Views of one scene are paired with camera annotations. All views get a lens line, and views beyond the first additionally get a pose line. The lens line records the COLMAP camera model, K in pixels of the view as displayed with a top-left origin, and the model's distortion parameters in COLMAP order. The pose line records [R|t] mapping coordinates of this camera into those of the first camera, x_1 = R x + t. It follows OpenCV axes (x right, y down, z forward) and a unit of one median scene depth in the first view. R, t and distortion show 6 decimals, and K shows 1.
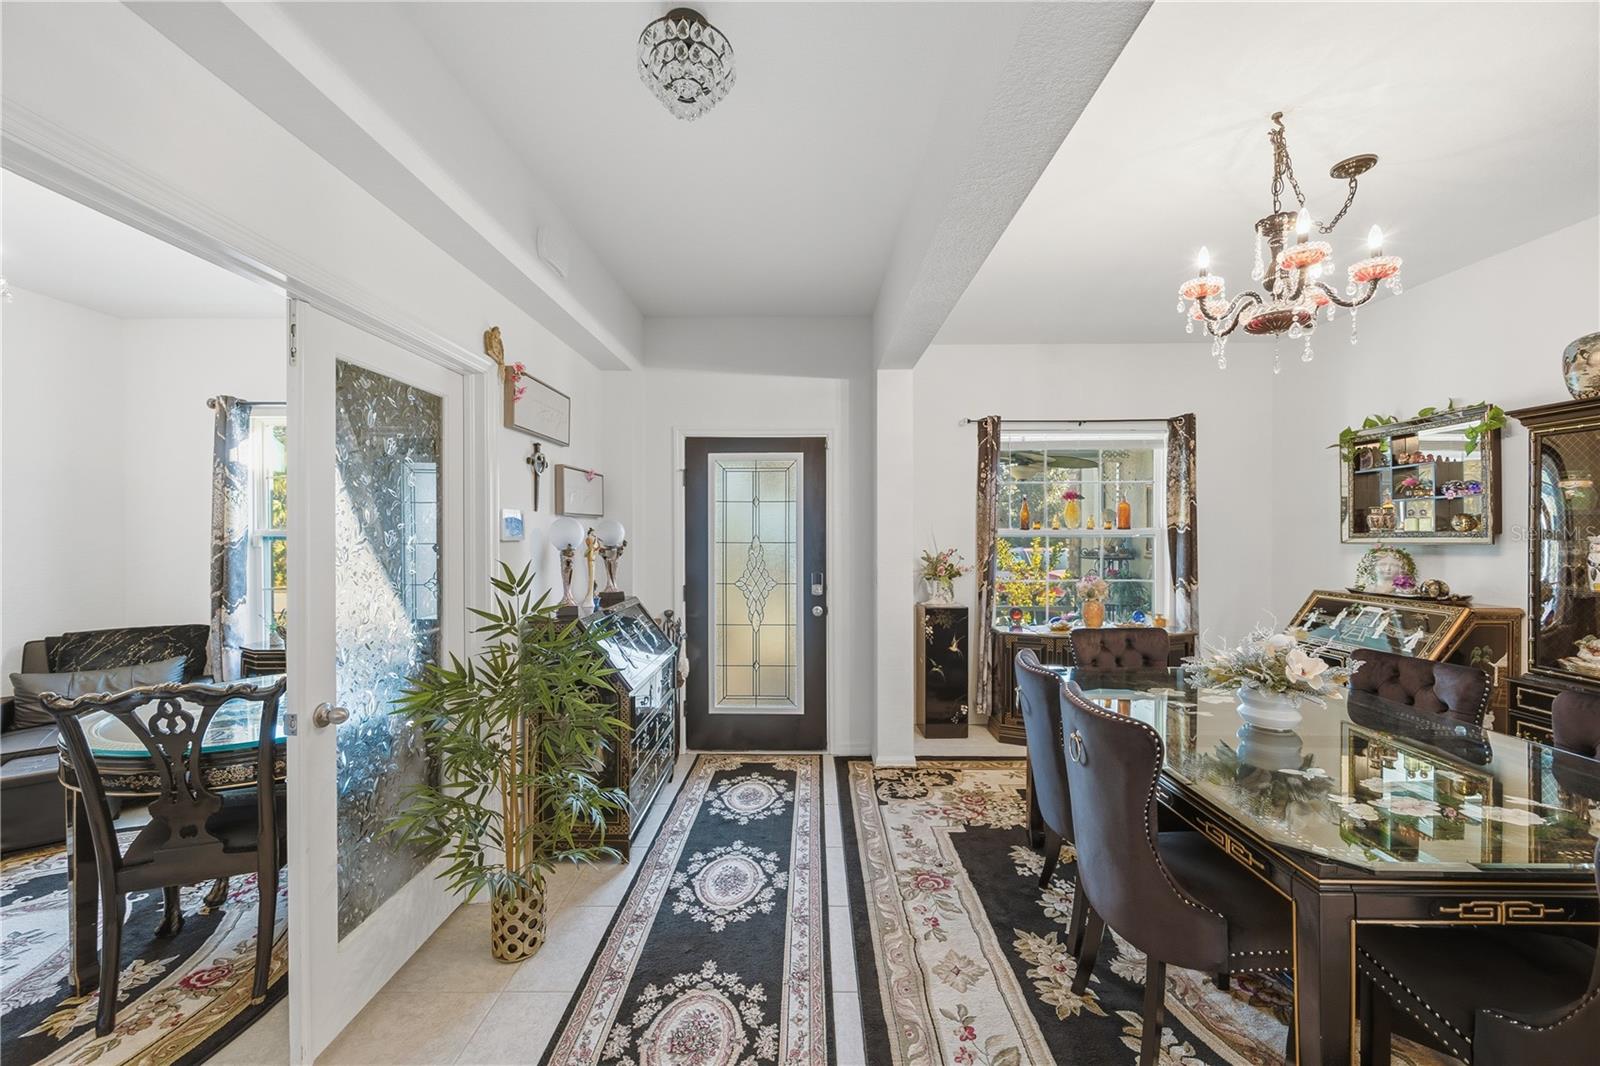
lens RADIAL K [[617.9, 0, 797.8], [0, 617.9, 534.7], [0, 0, 1]] dist [-0.000967, -0.000381]
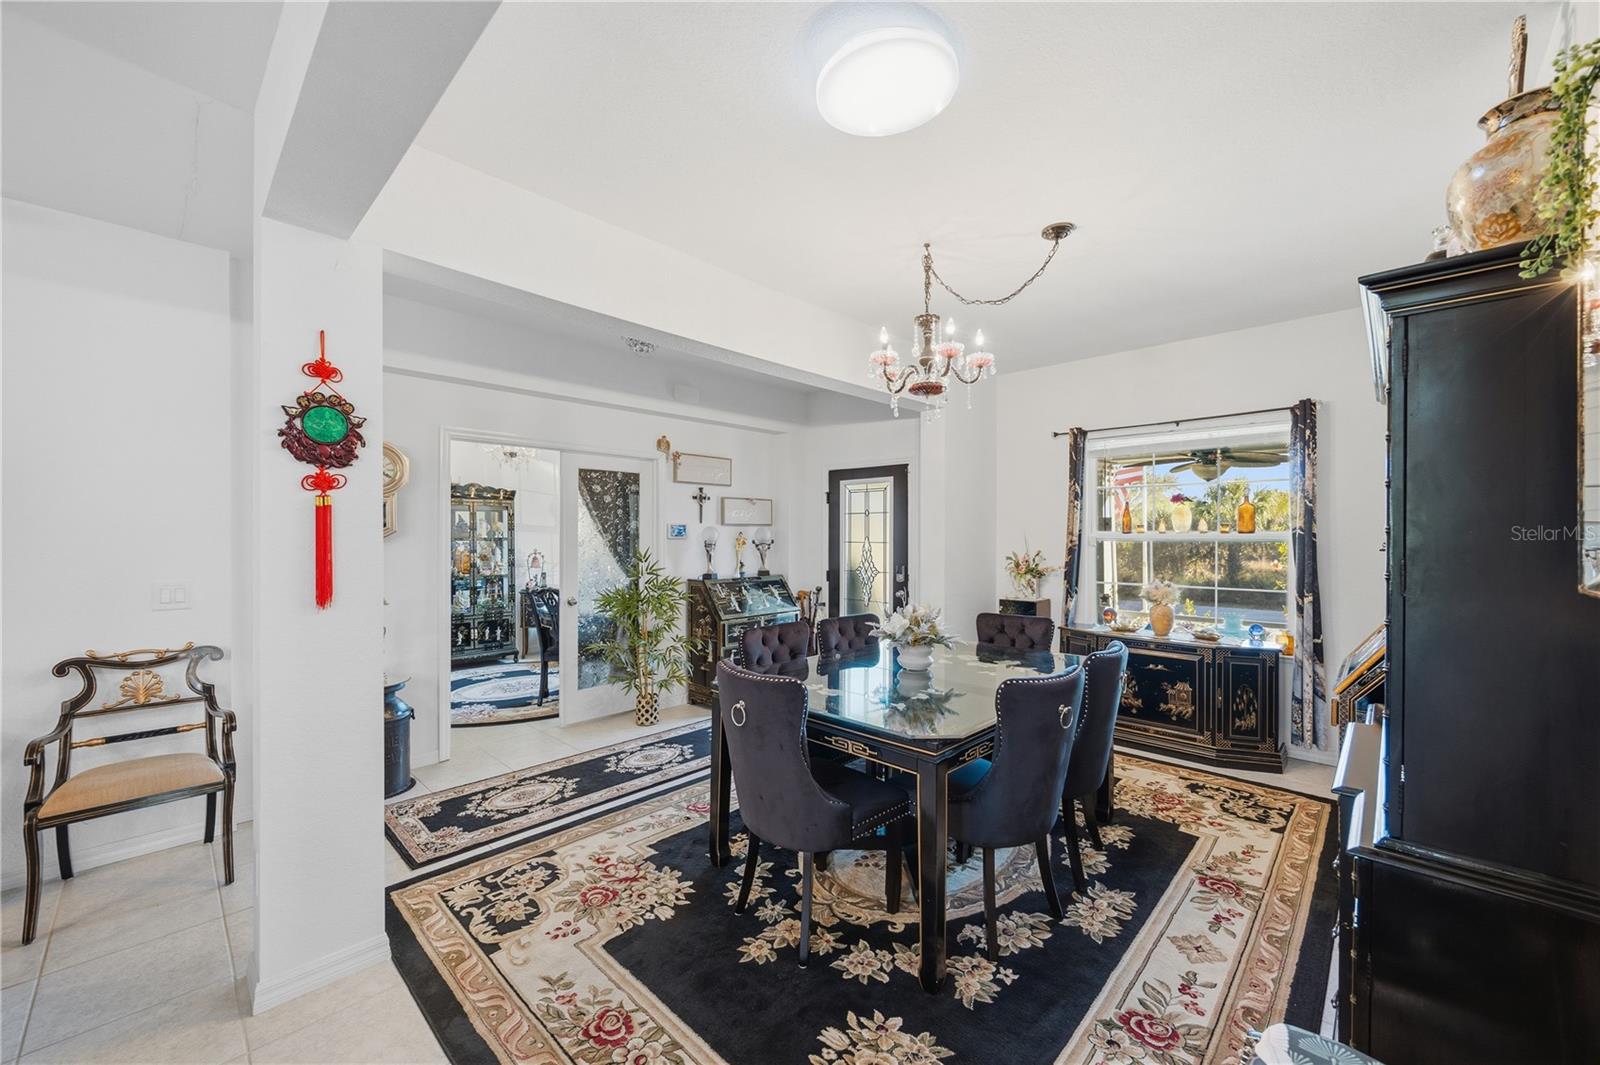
lens RADIAL K [[617.9, 0, 800.8], [0, 617.9, 535.3], [0, 0, 1]] dist [-0.000967, -0.000381]
pose [[0.730187, 0.001999, -0.683244, 0.810265], [-0.006325, 0.999973, -0.003834, 0.003663], [0.683218, 0.007122, 0.730180, -0.132060]]
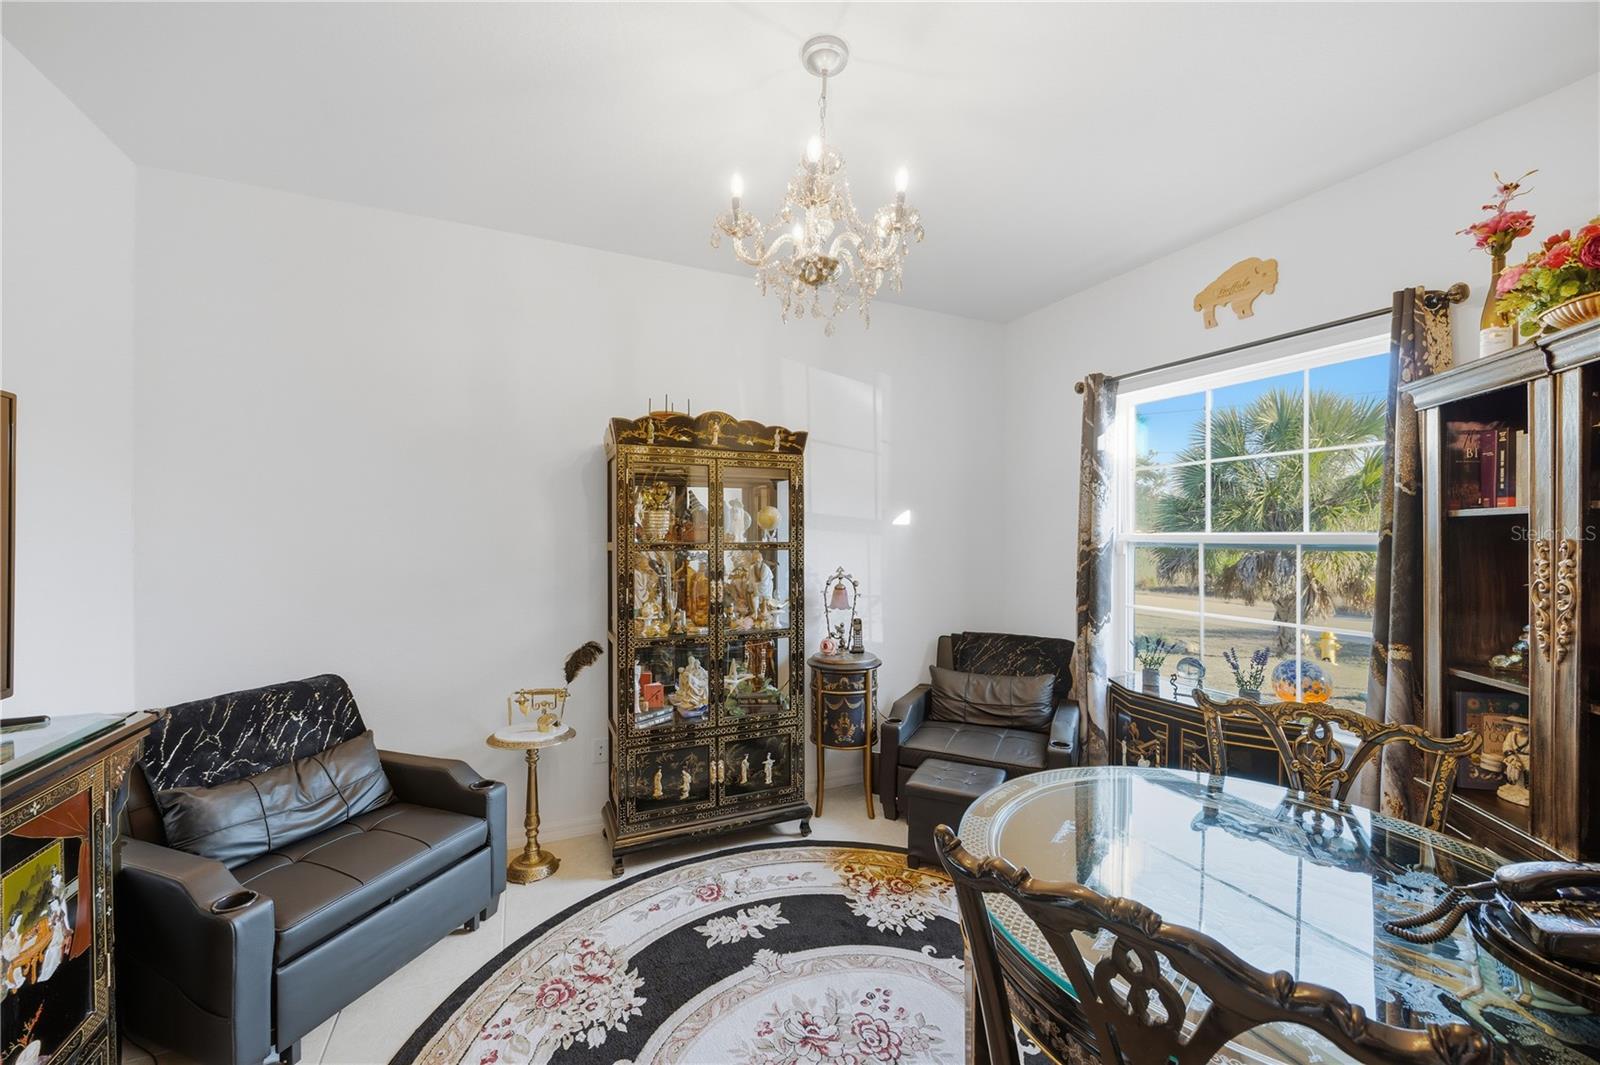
lens RADIAL K [[617.9, 0, 806.4], [0, 617.9, 531.1], [0, 0, 1]] dist [-0.000967, -0.000381]
pose [[0.436585, 0.000766, -0.899663, -0.340421], [-0.011354, 0.999925, -0.004658, -0.002423], [0.899591, 0.012248, 0.436561, 0.281990]]
